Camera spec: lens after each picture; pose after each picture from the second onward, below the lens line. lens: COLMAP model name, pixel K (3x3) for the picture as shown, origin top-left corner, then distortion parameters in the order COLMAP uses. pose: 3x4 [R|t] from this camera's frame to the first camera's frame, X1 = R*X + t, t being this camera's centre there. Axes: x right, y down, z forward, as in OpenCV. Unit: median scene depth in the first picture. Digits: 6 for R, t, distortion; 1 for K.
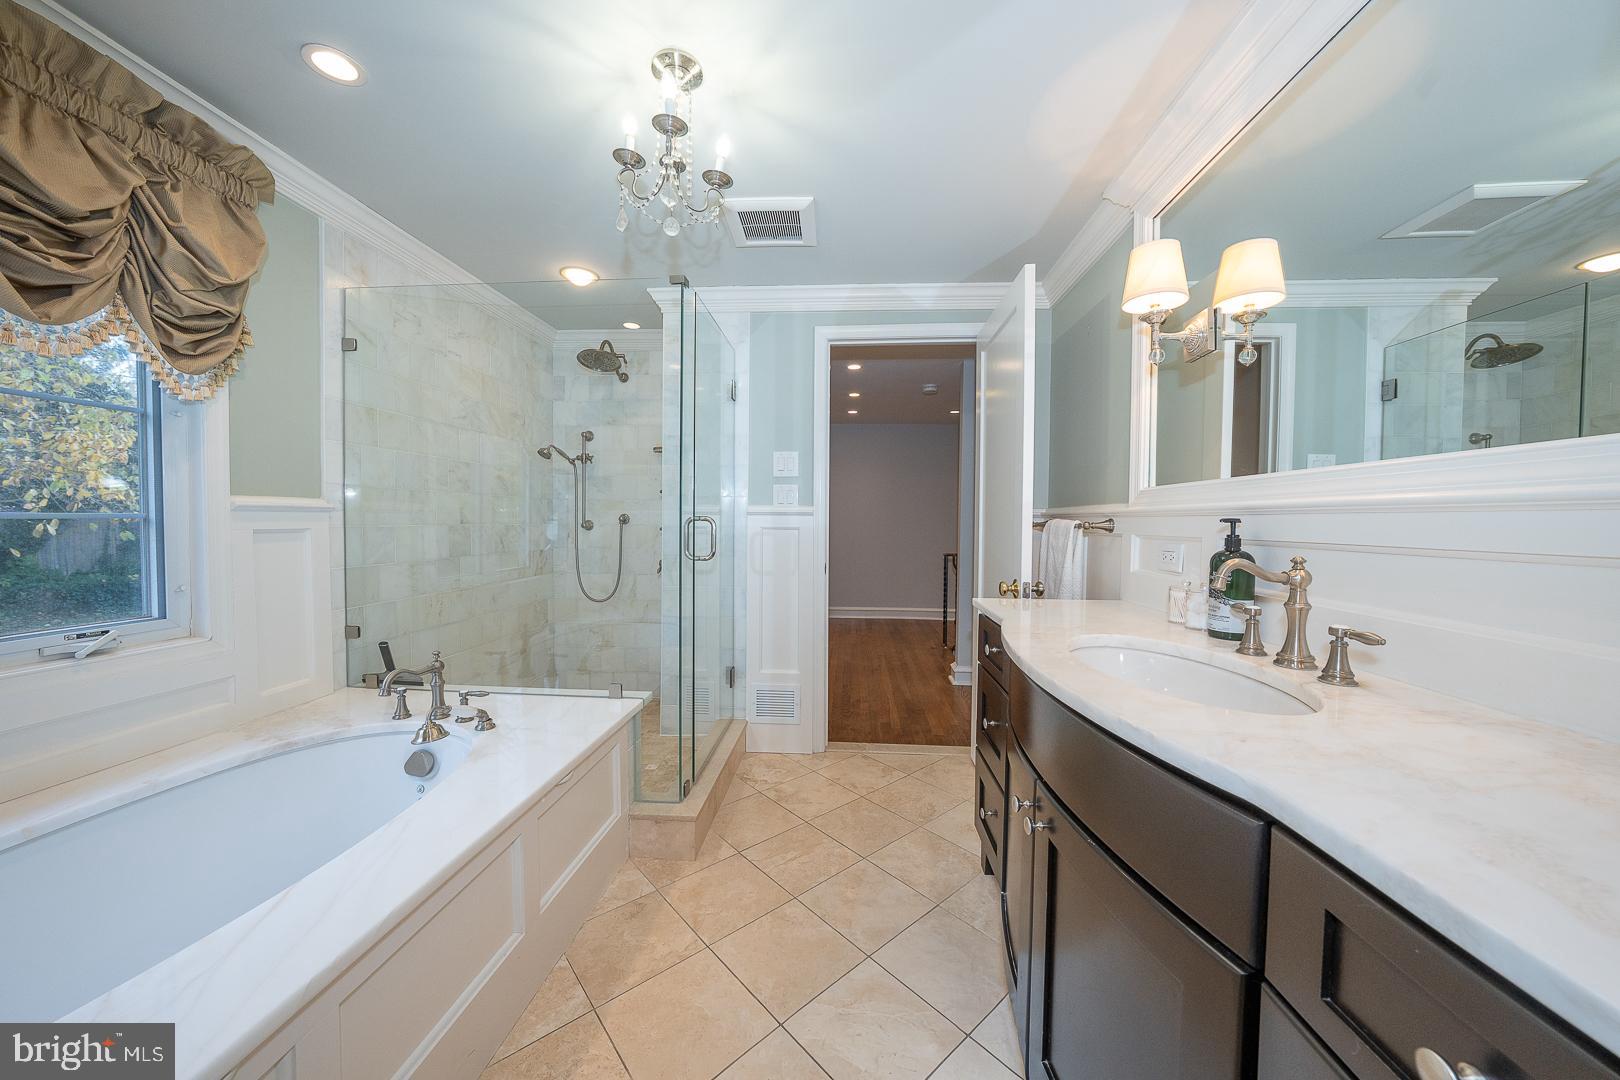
lens RADIAL K [[558.4, 0, 814.1], [0, 558.4, 535.0], [0, 0, 1]] dist [-0.028955, 0.007026]
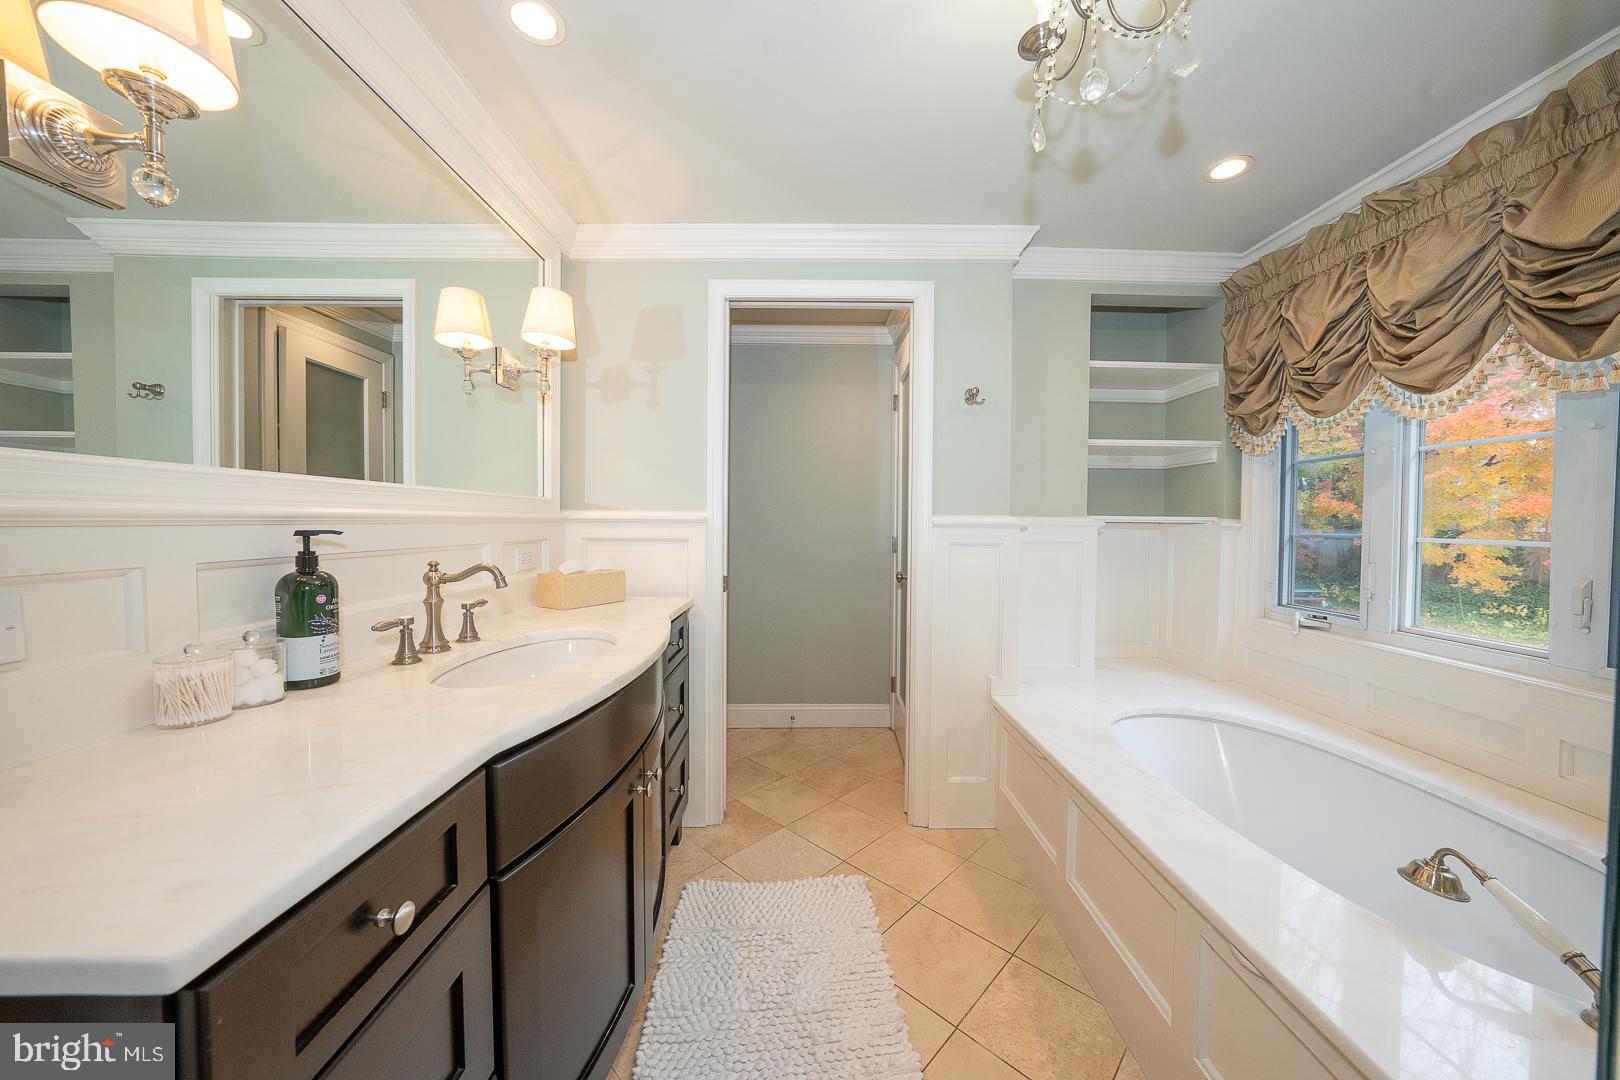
lens RADIAL K [[558.4, 0, 814.1], [0, 558.4, 535.0], [0, 0, 1]] dist [-0.028955, 0.007026]
pose [[-0.996258, -0.019475, -0.084201, 0.134339], [-0.023867, 0.998389, 0.051475, -0.085423], [0.083063, 0.053293, -0.995118, 1.964147]]
